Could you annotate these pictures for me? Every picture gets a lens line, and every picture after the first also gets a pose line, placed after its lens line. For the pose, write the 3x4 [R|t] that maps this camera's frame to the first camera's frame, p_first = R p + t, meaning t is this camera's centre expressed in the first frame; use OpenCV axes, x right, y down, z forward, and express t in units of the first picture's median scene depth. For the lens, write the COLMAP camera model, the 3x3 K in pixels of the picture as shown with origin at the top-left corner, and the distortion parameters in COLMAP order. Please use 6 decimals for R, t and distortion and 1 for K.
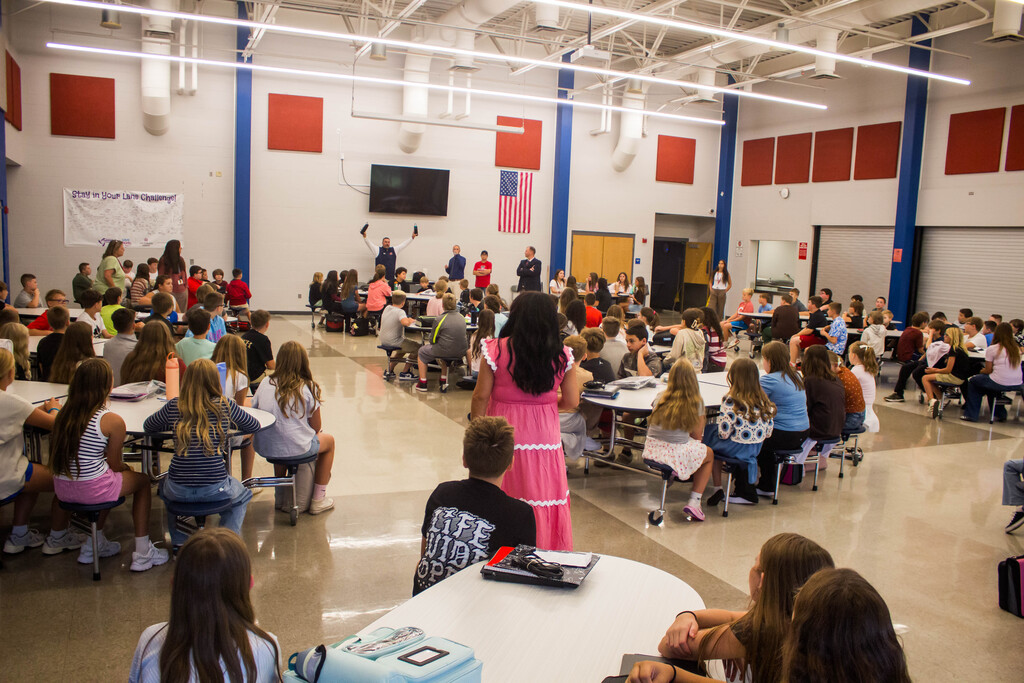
lens RADIAL K [[853.4, 0, 509.6], [0, 853.4, 345.2], [0, 0, 1]] dist [-0.151278, 0.129211]
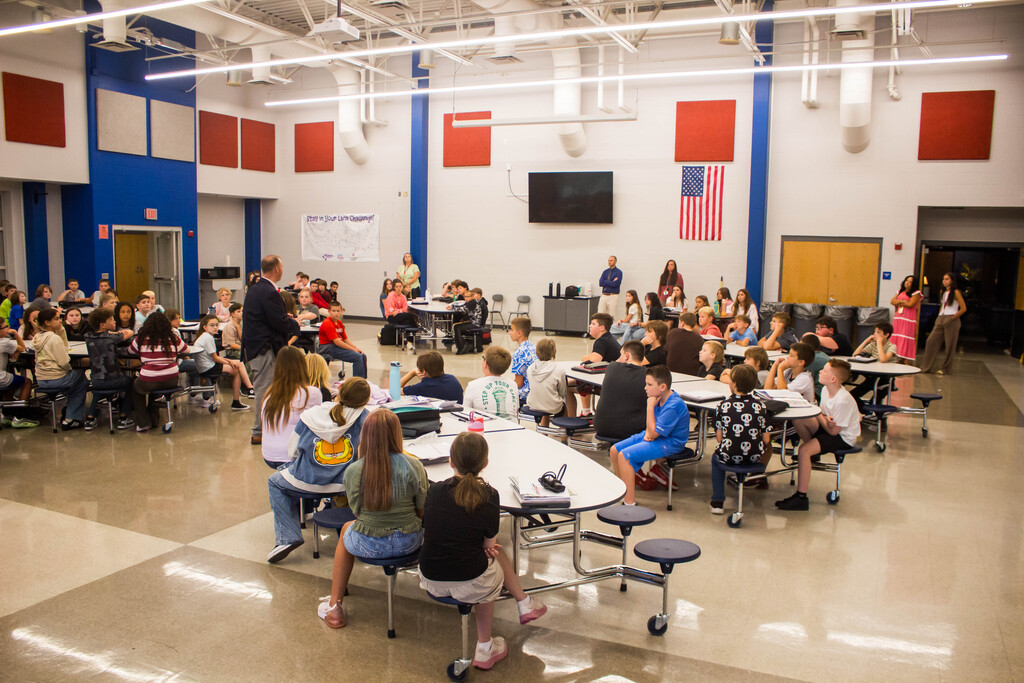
lens RADIAL K [[853.4, 0, 507.8], [0, 853.4, 348.1], [0, 0, 1]] dist [-0.151278, 0.129211]
pose [[0.650020, 0.060788, -0.757482, 0.714179], [-0.079050, 0.996797, 0.012157, -0.033481], [0.755794, 0.051976, 0.652743, 0.467468]]
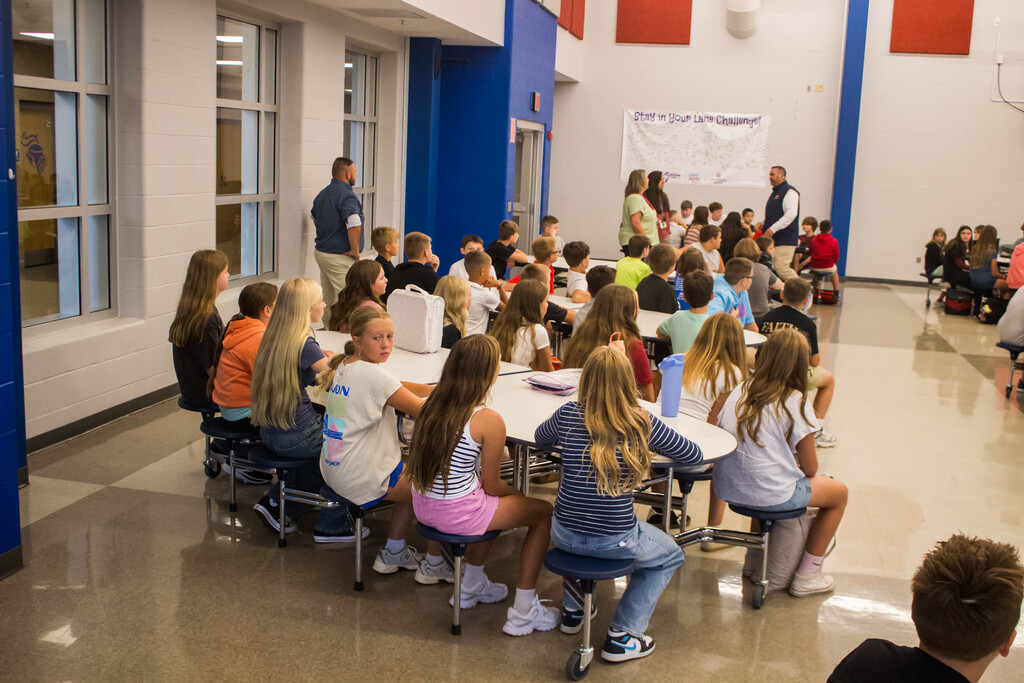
lens RADIAL K [[1123.5, 0, 509.3], [0, 1123.5, 347.2], [0, 0, 1]] dist [-0.059511, 0.000000]
pose [[0.815183, 0.095150, -0.571334, 0.016452], [-0.081155, 0.995447, 0.049989, -0.004639], [0.573490, 0.005617, 0.819194, 0.042883]]
